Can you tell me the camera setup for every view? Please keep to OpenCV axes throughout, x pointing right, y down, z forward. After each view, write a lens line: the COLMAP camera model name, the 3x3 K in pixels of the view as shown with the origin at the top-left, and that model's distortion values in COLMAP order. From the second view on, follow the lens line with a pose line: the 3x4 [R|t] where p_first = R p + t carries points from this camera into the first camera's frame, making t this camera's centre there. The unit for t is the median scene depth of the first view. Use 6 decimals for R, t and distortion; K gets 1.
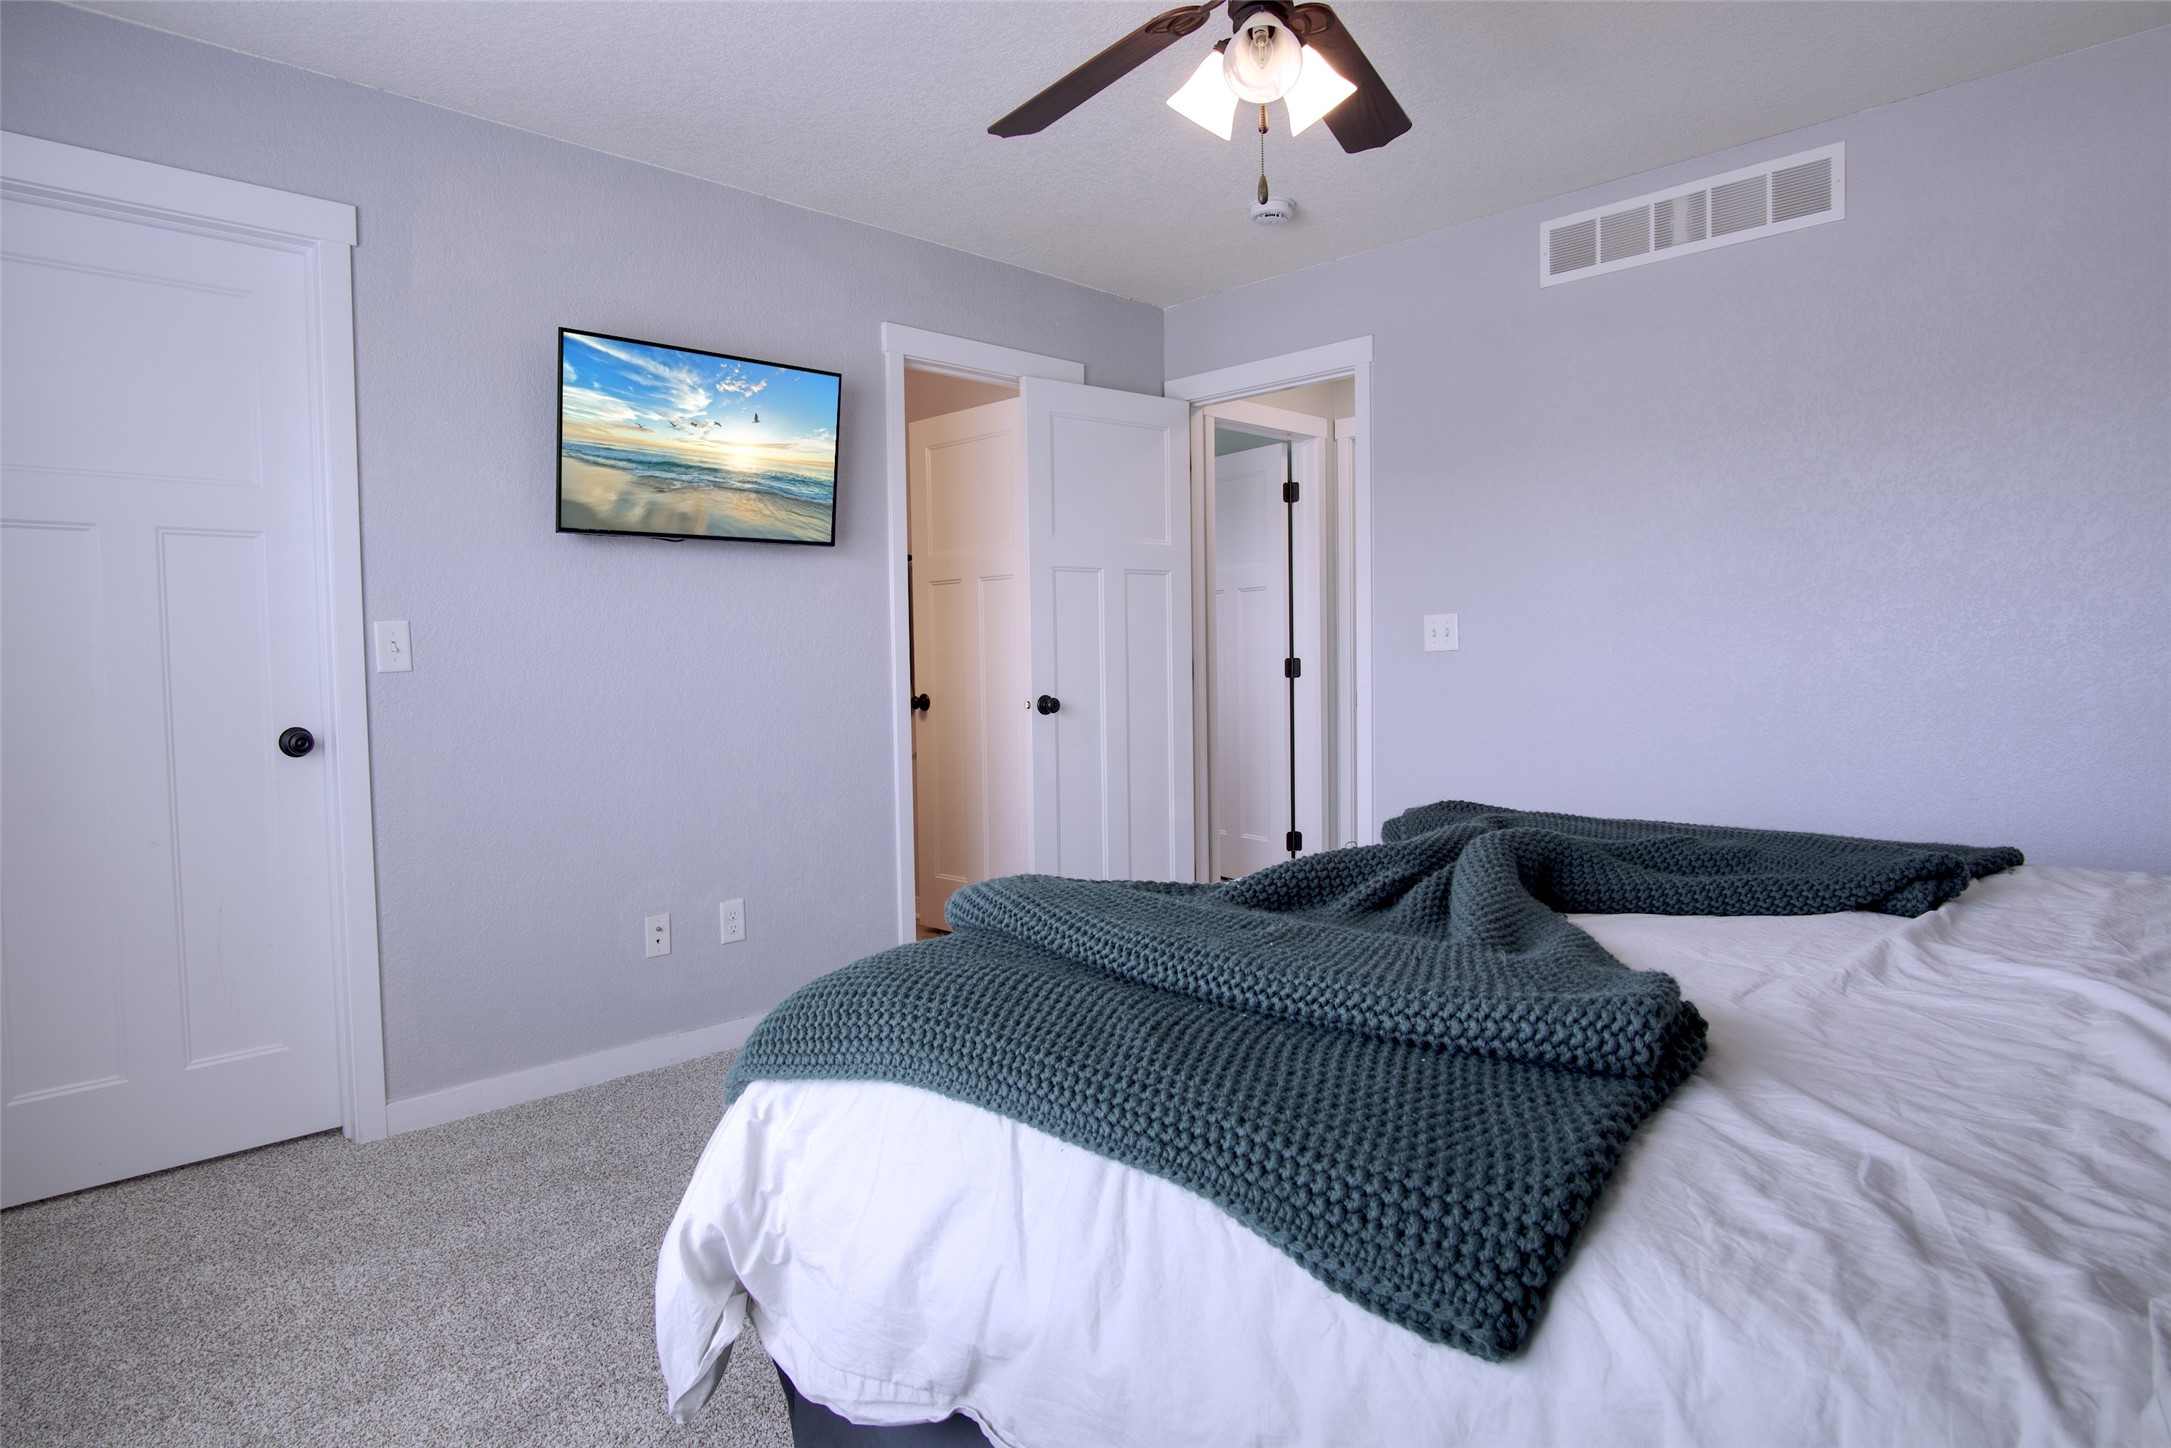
lens RADIAL K [[1211.0, 0, 1079.0], [0, 1211.0, 711.2], [0, 0, 1]] dist [-0.035606, 0.010171]
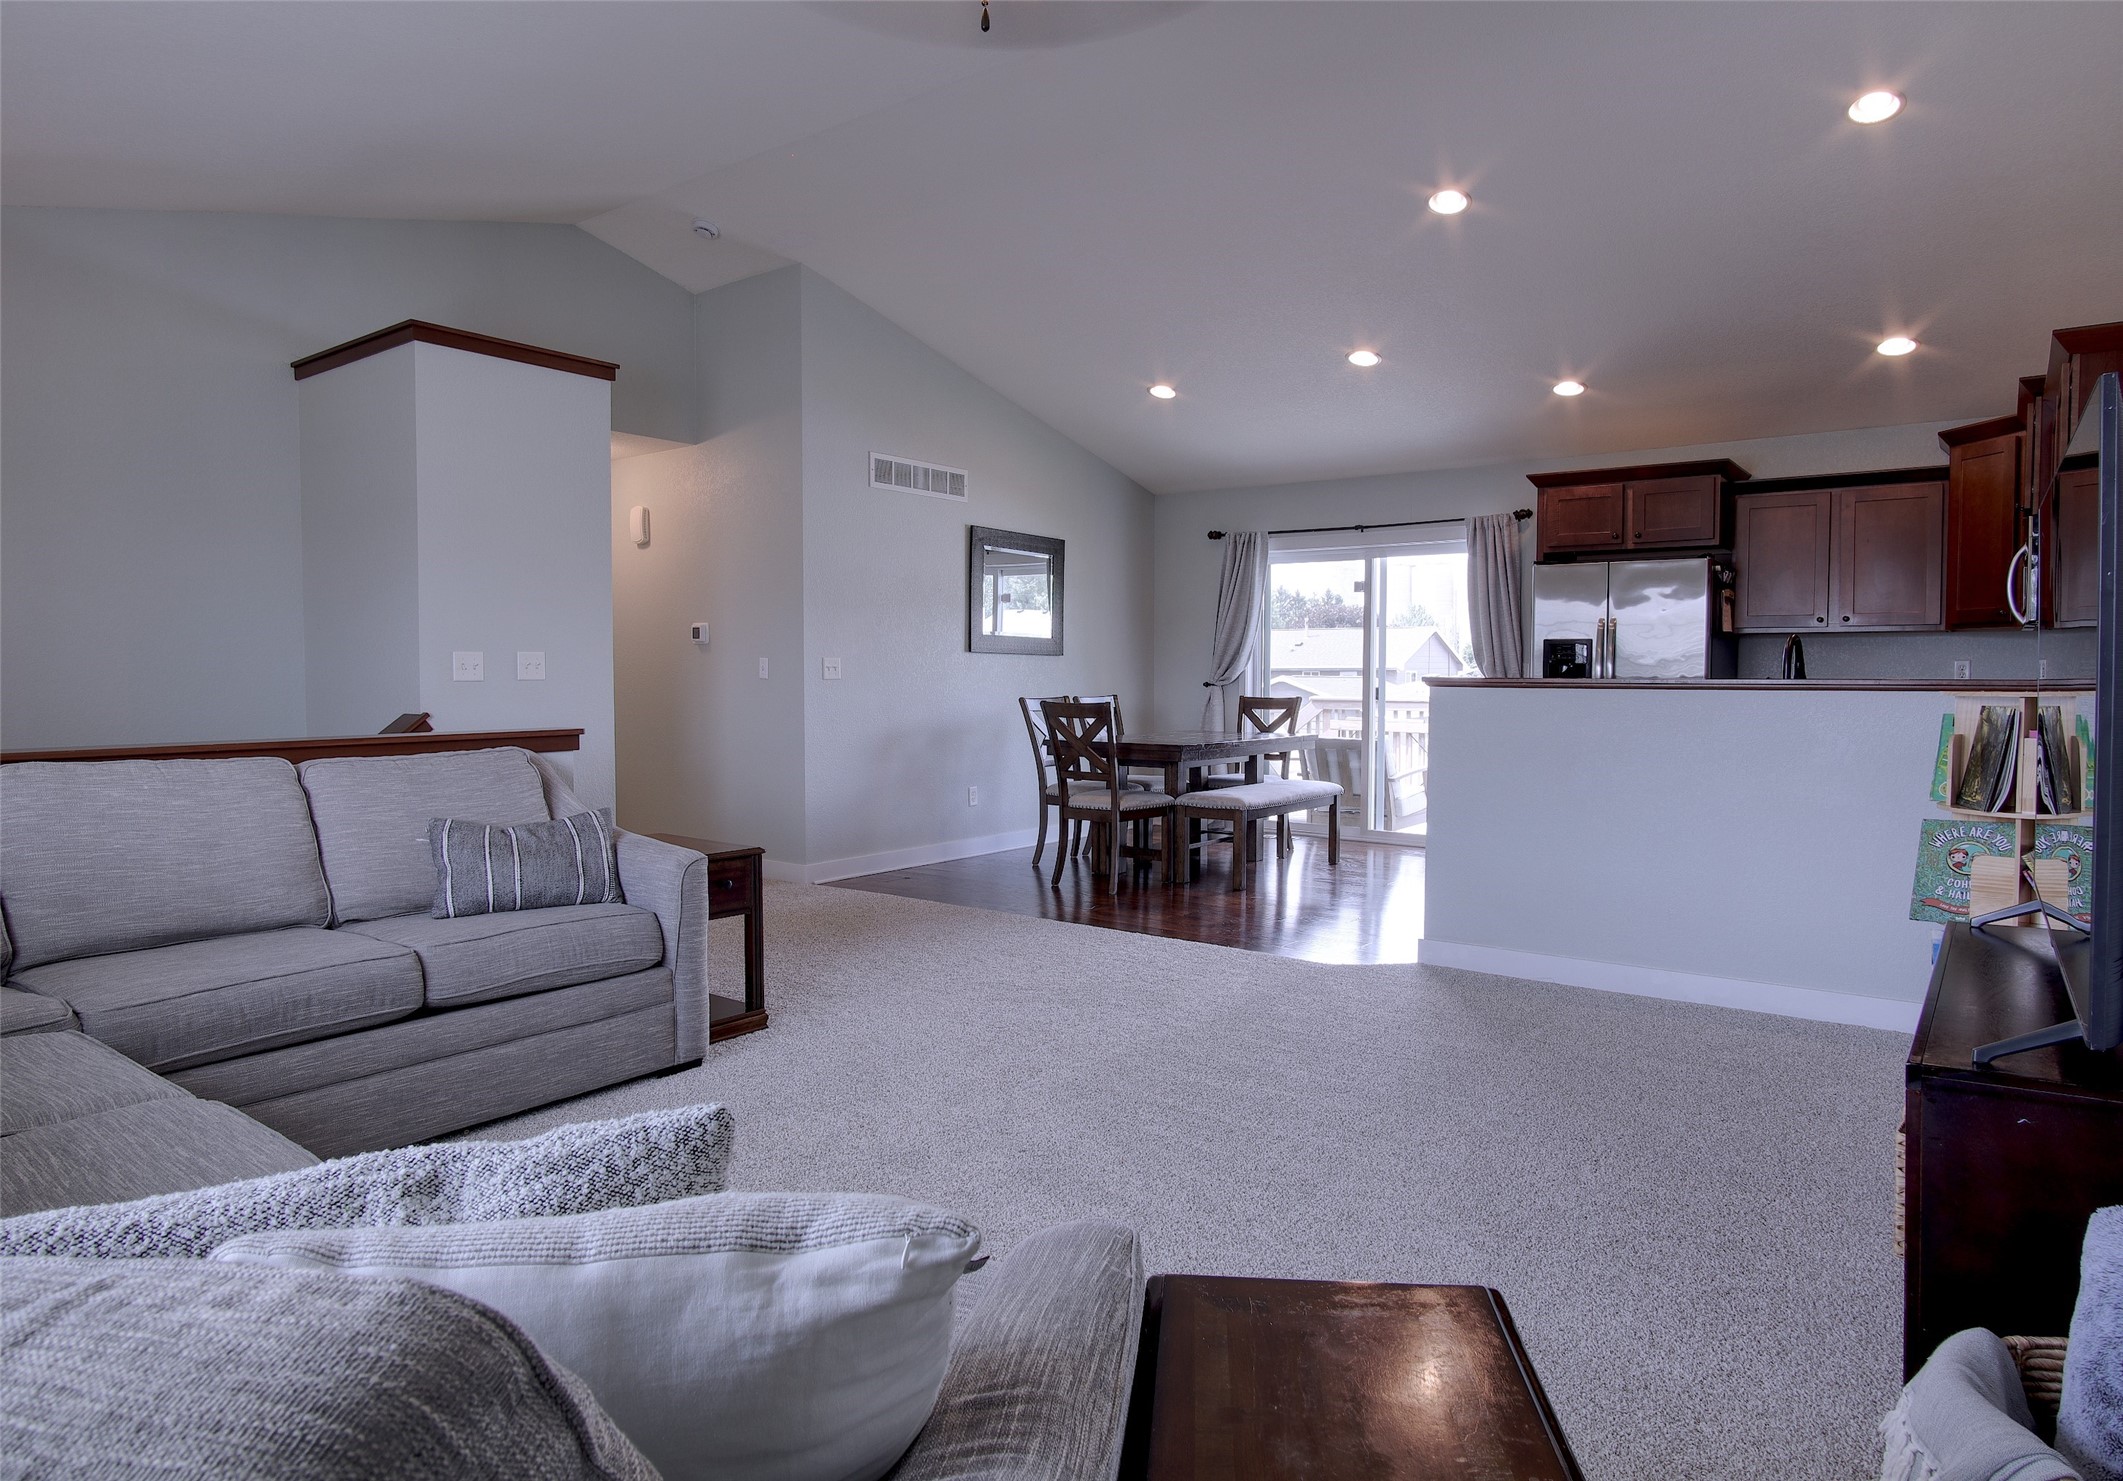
lens RADIAL K [[1245.2, 0, 1101.9], [0, 1245.2, 726.4], [0, 0, 1]] dist [-0.035281, 0.010043]
pose [[-0.162445, -0.026509, 0.986361, -1.615514], [0.052397, 0.997997, 0.035452, -0.027237], [-0.985325, 0.057441, -0.160730, 0.982319]]
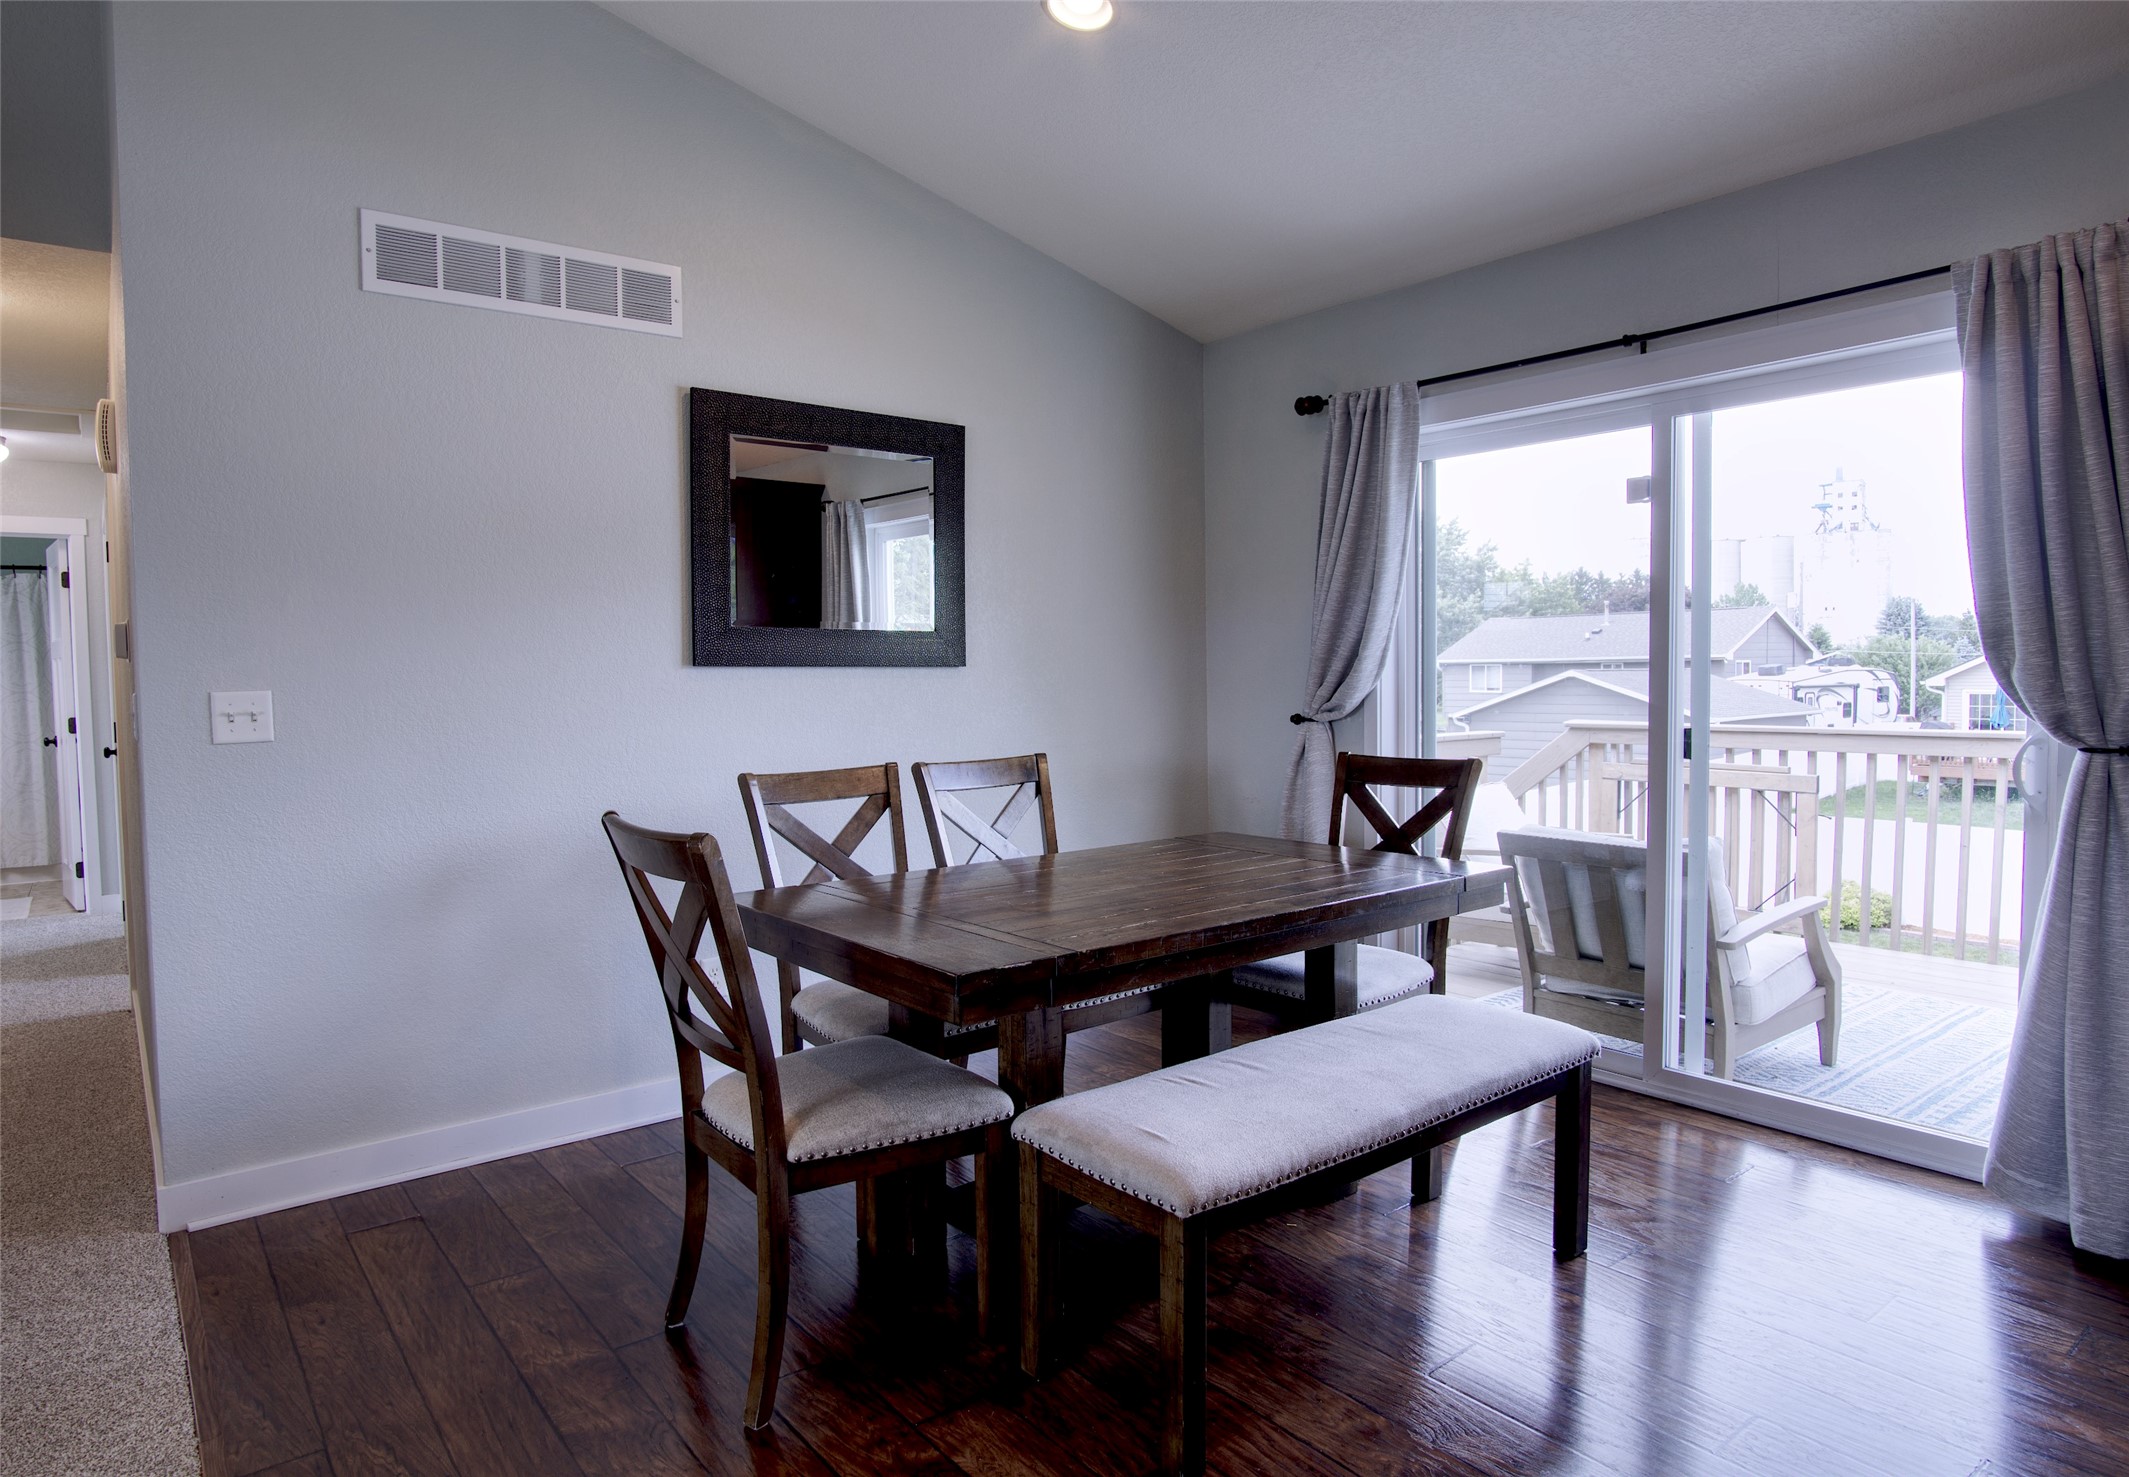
lens RADIAL K [[1236.0, 0, 1008.3], [0, 1236.0, 728.4], [0, 0, 1]] dist [-0.024552, 0.000645]
pose [[0.131352, -0.030758, 0.990858, -0.388502], [0.065059, 0.997631, 0.022343, -0.047832], [-0.989199, 0.061530, 0.133042, 0.479913]]
